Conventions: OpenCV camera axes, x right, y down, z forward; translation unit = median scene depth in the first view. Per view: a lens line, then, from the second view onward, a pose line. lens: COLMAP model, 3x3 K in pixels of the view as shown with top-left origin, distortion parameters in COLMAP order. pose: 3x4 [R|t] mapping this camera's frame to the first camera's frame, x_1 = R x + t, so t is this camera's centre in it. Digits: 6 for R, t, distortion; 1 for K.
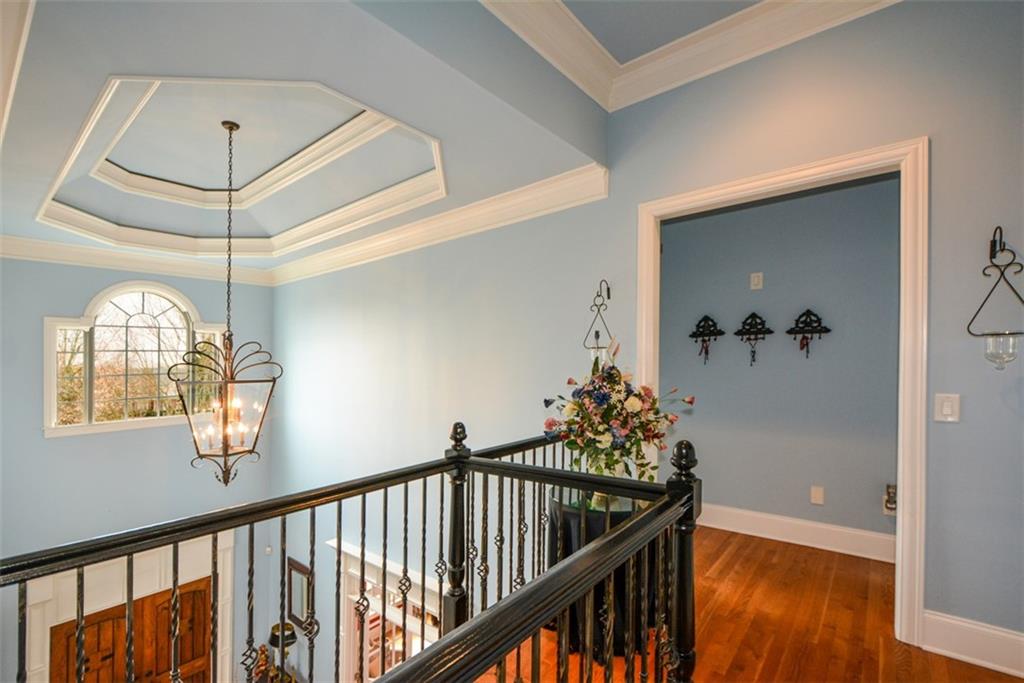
lens RADIAL K [[442.3, 0, 508.1], [0, 442.3, 368.5], [0, 0, 1]] dist [0.001172, -0.000079]
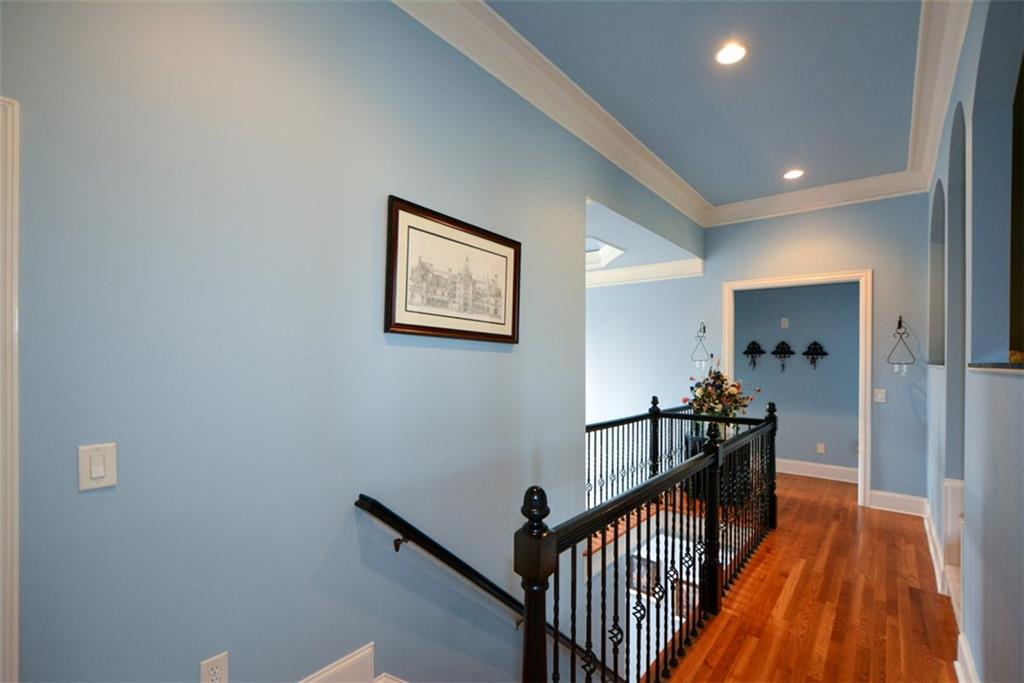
lens RADIAL K [[443.4, 0, 512.0], [0, 443.4, 341.5], [0, 0, 1]] dist [-0.001414, -0.000203]
pose [[0.999517, 0.030903, 0.003217, -0.716381], [-0.030700, 0.998232, -0.050900, -0.009901], [-0.004784, 0.050777, 0.998699, -1.014403]]
